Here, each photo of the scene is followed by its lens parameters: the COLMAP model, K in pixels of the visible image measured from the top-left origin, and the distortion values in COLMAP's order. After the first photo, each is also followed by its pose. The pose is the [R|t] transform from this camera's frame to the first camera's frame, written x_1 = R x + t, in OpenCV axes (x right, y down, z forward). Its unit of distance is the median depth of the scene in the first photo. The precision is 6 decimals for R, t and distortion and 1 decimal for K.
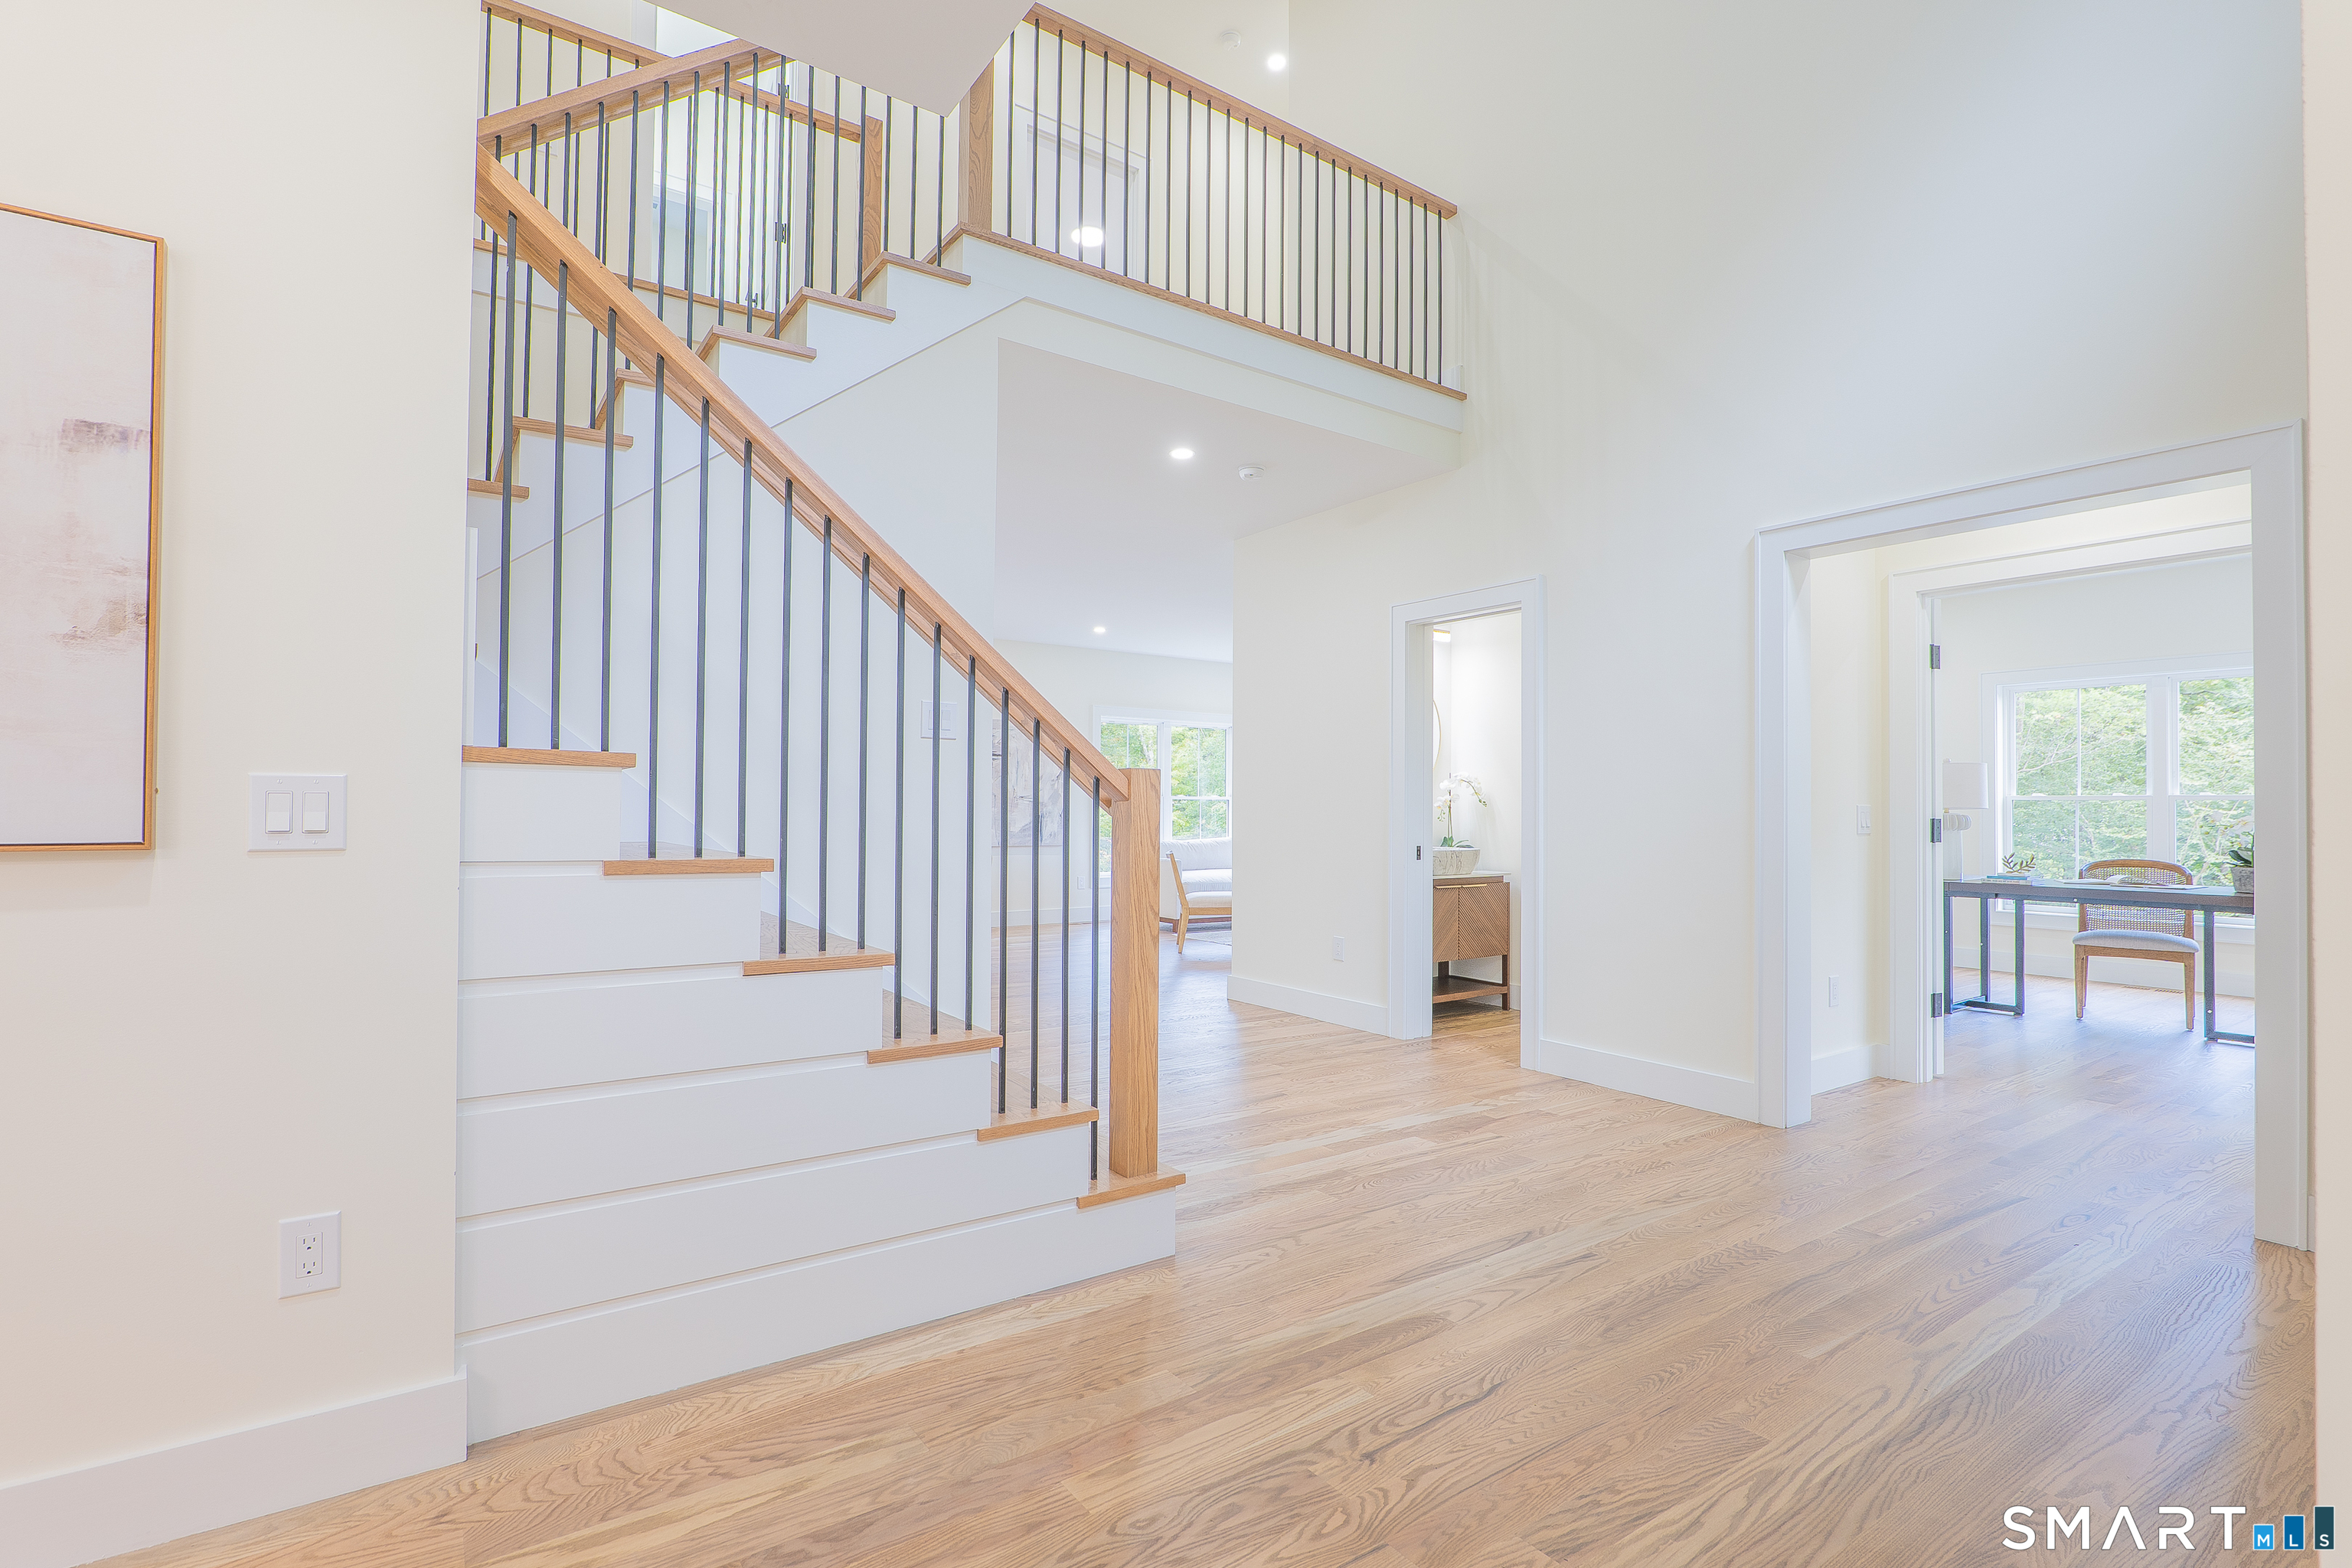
lens RADIAL K [[1084.2, 0, 1197.5], [0, 1084.2, 791.8], [0, 0, 1]] dist [-0.010934, -0.000313]
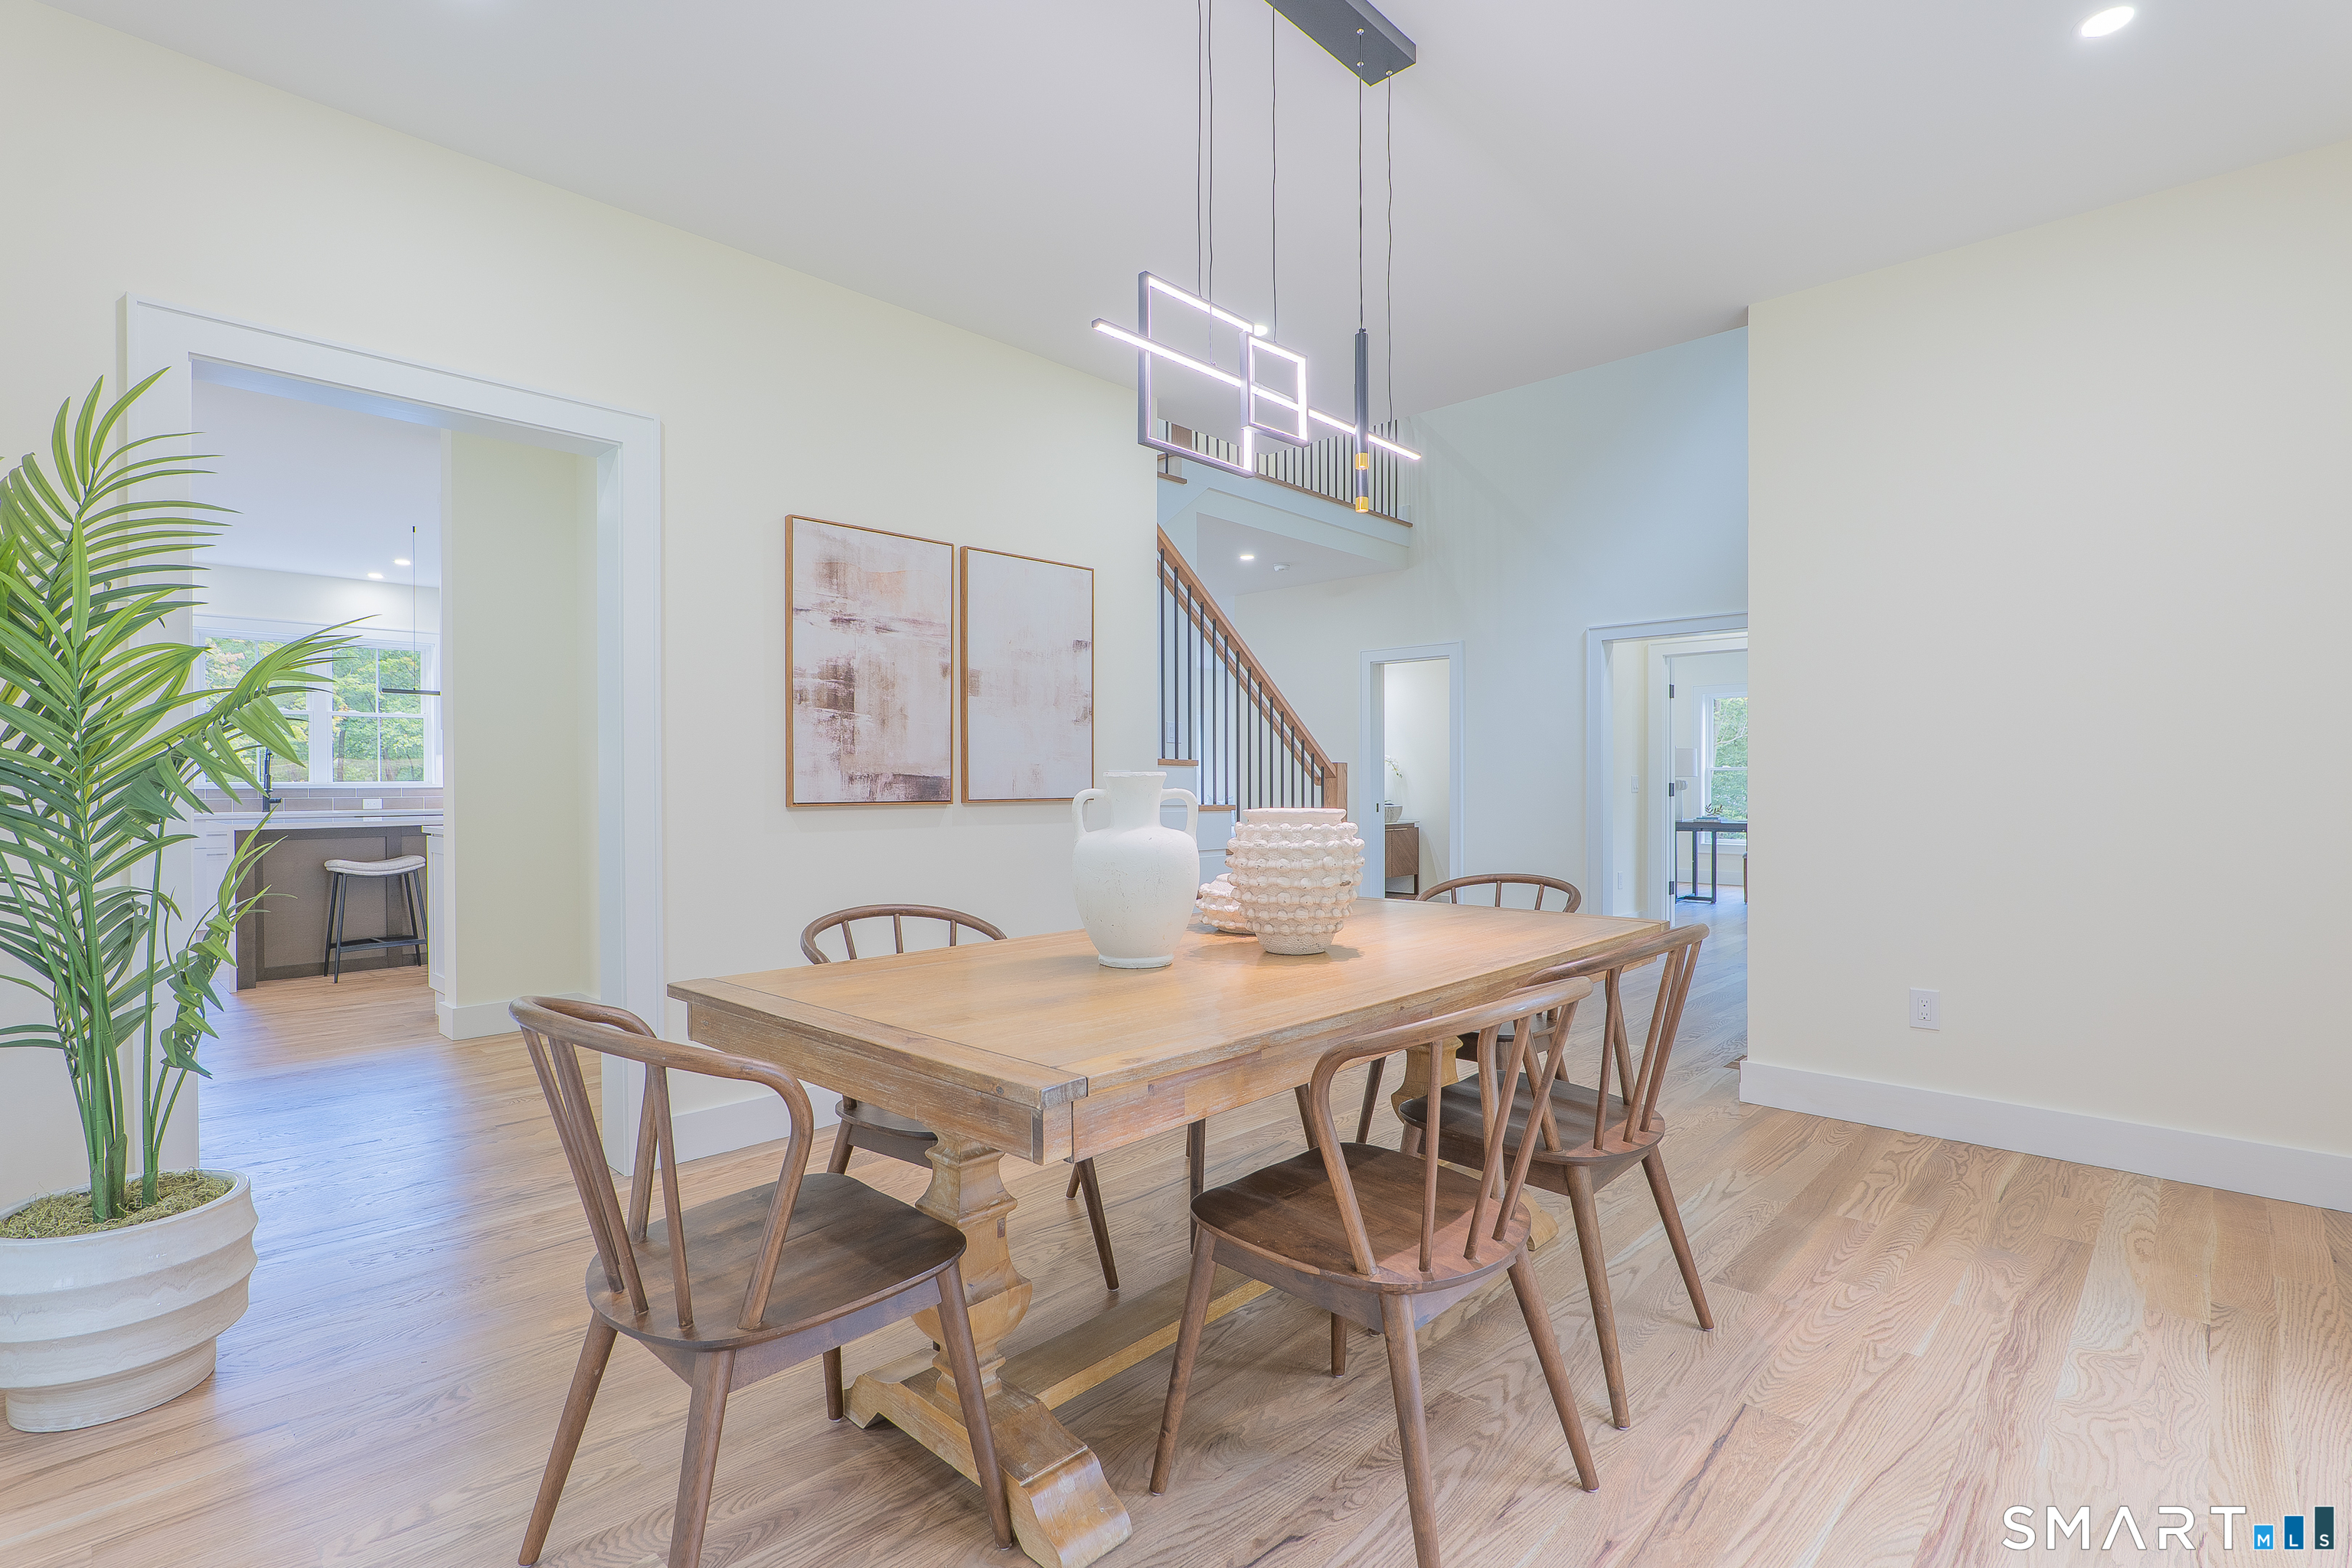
lens RADIAL K [[1103.9, 0, 1177.2], [0, 1103.9, 793.7], [0, 0, 1]] dist [-0.024479, 0.008150]
pose [[0.981272, -0.011304, 0.192296, -0.579596], [0.005855, 0.999566, 0.028878, -0.018106], [-0.192539, -0.027211, 0.980912, -0.774643]]
